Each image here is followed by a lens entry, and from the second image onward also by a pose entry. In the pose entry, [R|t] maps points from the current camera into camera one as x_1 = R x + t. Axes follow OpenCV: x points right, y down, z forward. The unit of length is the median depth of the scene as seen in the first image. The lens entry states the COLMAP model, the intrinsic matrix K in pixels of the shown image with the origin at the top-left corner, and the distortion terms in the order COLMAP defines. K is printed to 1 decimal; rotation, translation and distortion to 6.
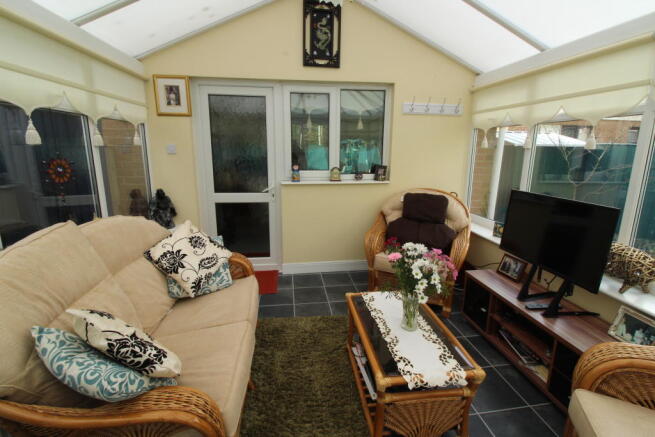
lens RADIAL K [[305.4, 0, 328.7], [0, 305.4, 214.1], [0, 0, 1]] dist [-0.005666, -0.001260]
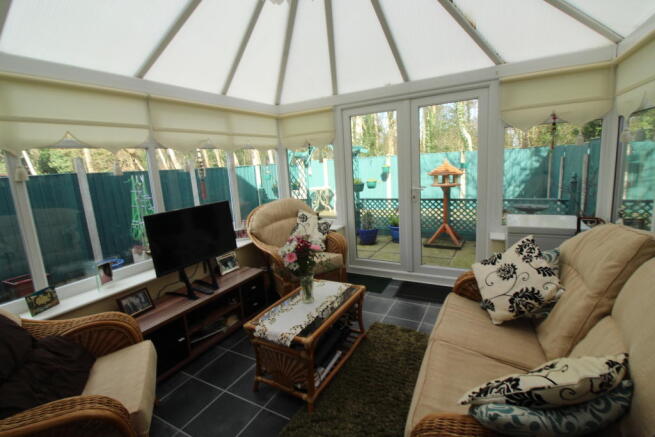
lens RADIAL K [[305.4, 0, 328.0], [0, 305.4, 217.0], [0, 0, 1]] dist [-0.005666, -0.001260]
pose [[-0.808361, -0.058238, 0.585799, -0.465554], [0.186238, 0.918686, 0.348327, -0.335401], [-0.558451, 0.390673, -0.731783, 1.526833]]
